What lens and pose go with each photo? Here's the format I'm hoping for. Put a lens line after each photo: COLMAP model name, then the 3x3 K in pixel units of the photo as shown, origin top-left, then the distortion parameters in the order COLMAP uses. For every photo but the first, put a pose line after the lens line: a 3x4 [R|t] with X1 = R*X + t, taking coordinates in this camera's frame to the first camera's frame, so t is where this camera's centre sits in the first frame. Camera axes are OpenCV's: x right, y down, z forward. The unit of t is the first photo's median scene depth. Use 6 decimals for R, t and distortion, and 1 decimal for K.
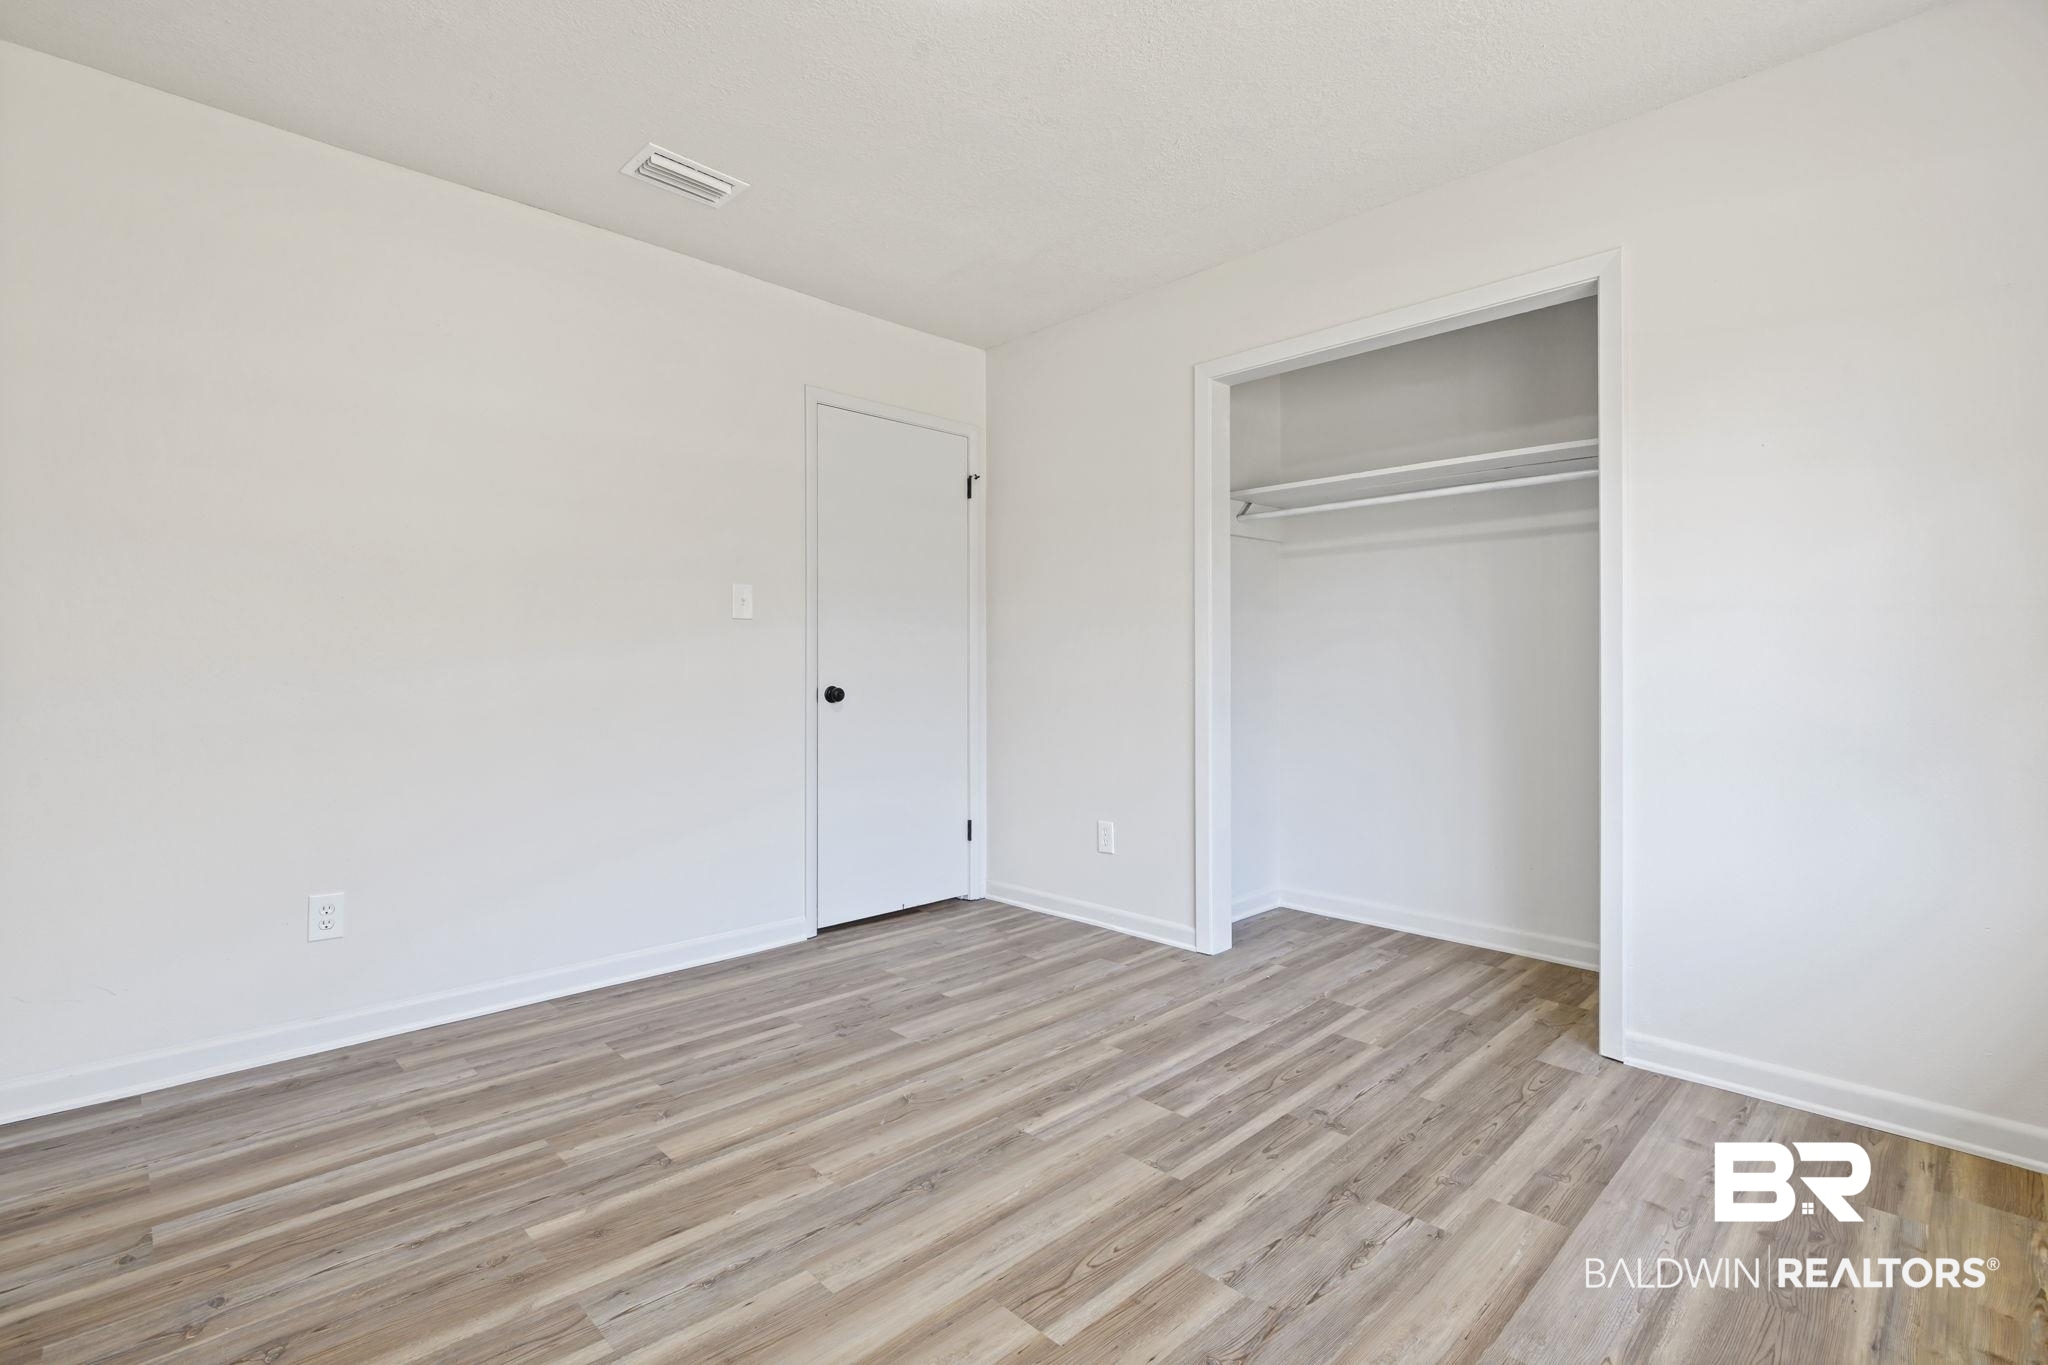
lens RADIAL K [[948.3, 0, 1025.6], [0, 948.3, 677.0], [0, 0, 1]] dist [0.000393, -0.000578]
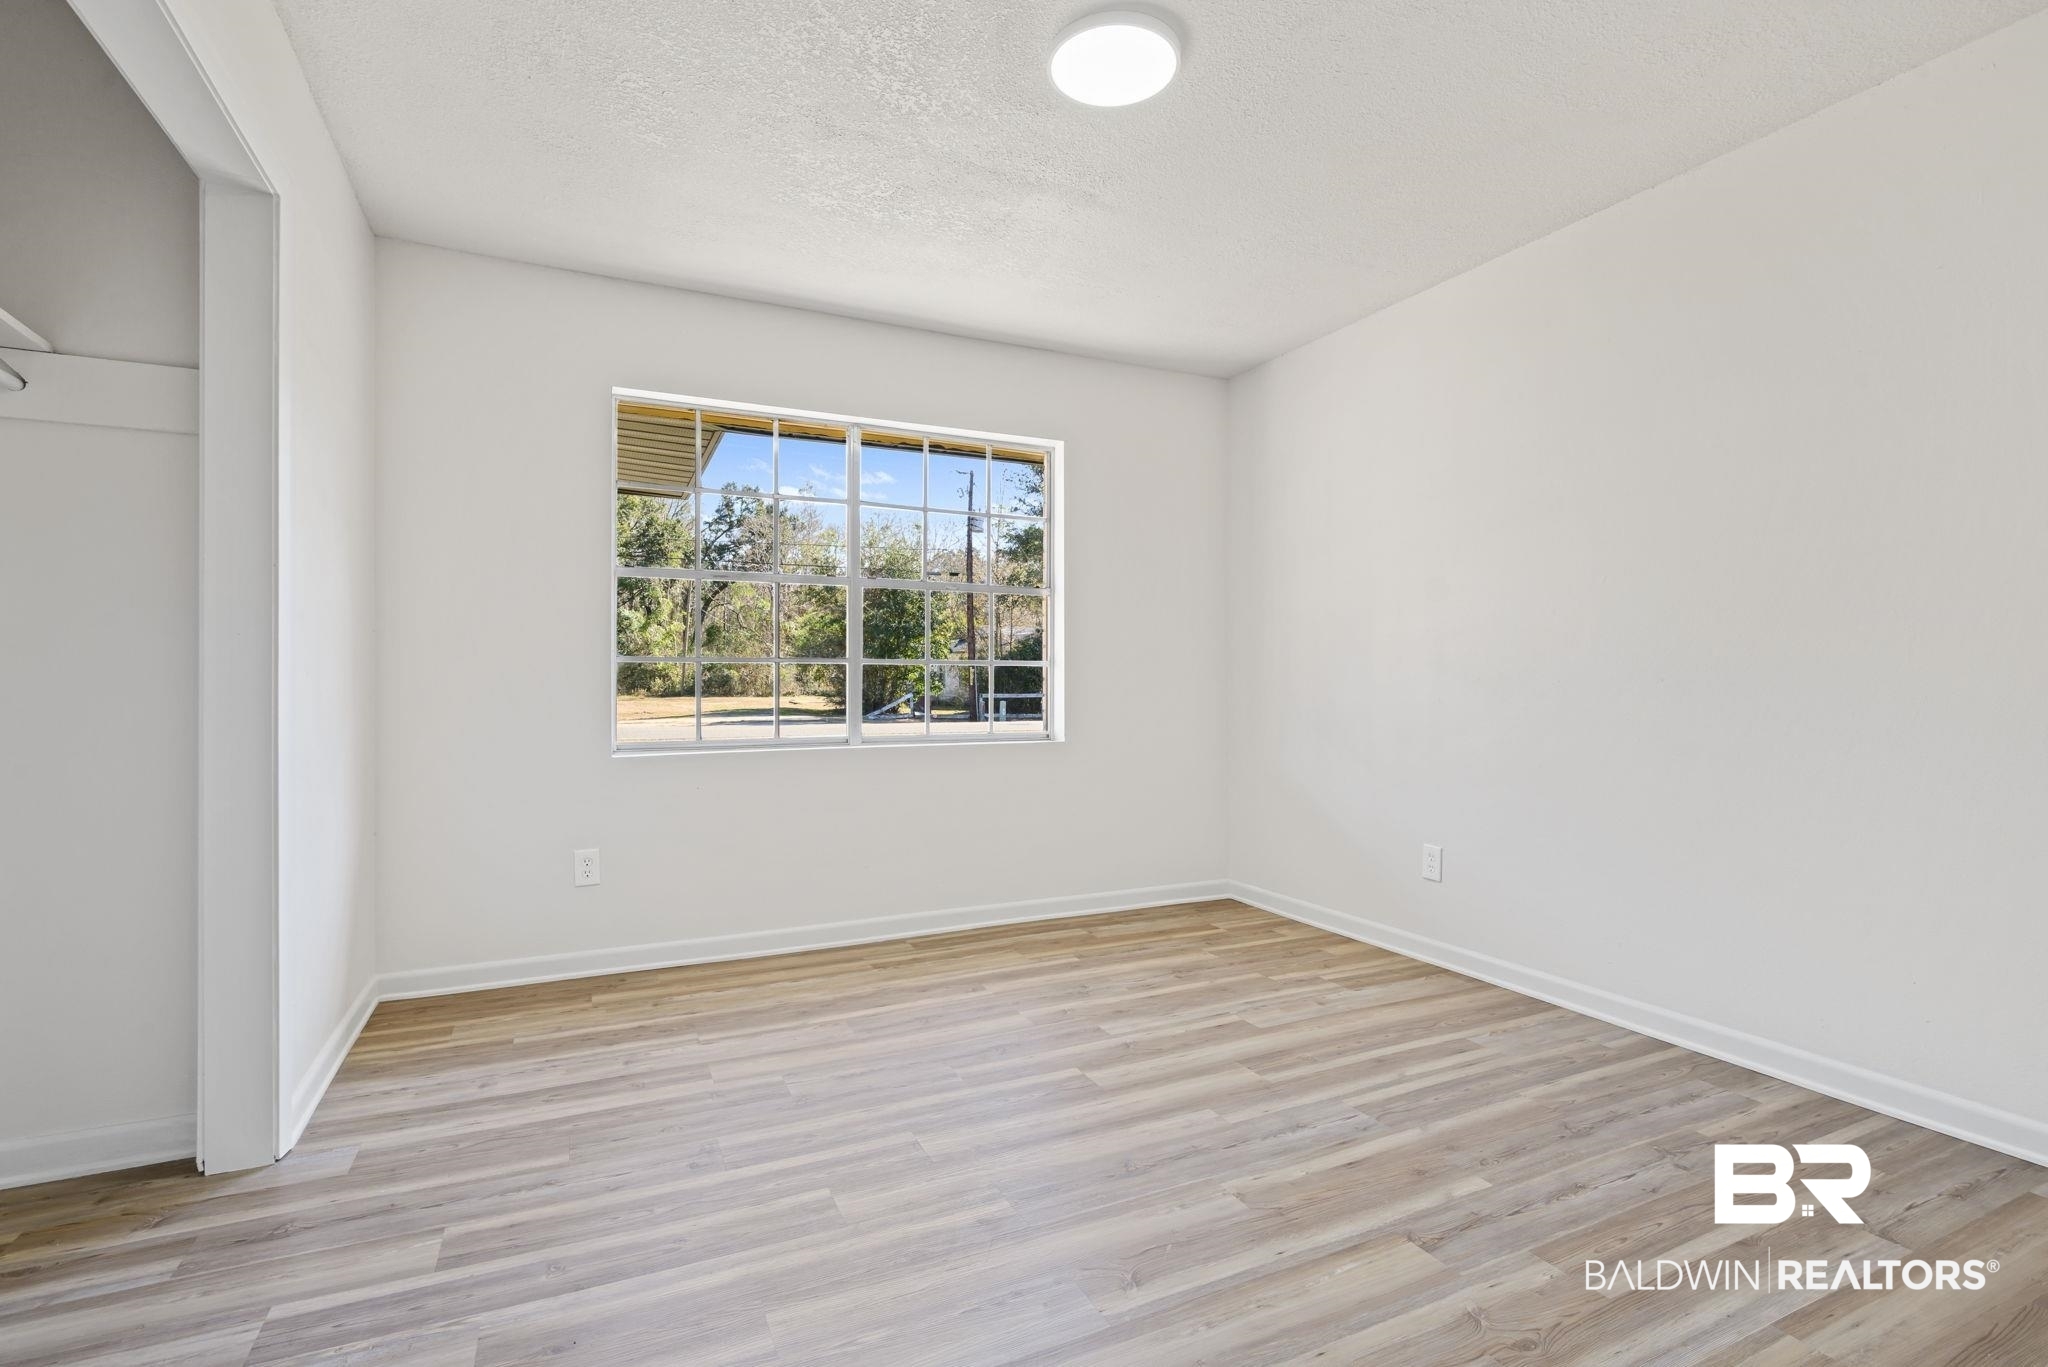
lens RADIAL K [[948.3, 0, 1010.7], [0, 948.3, 668.1], [0, 0, 1]] dist [0.000393, -0.000578]
pose [[-0.941918, 0.002529, 0.335833, -0.324715], [0.000777, 0.999985, -0.005352, -0.021247], [-0.335842, -0.004780, -0.941906, 1.981095]]
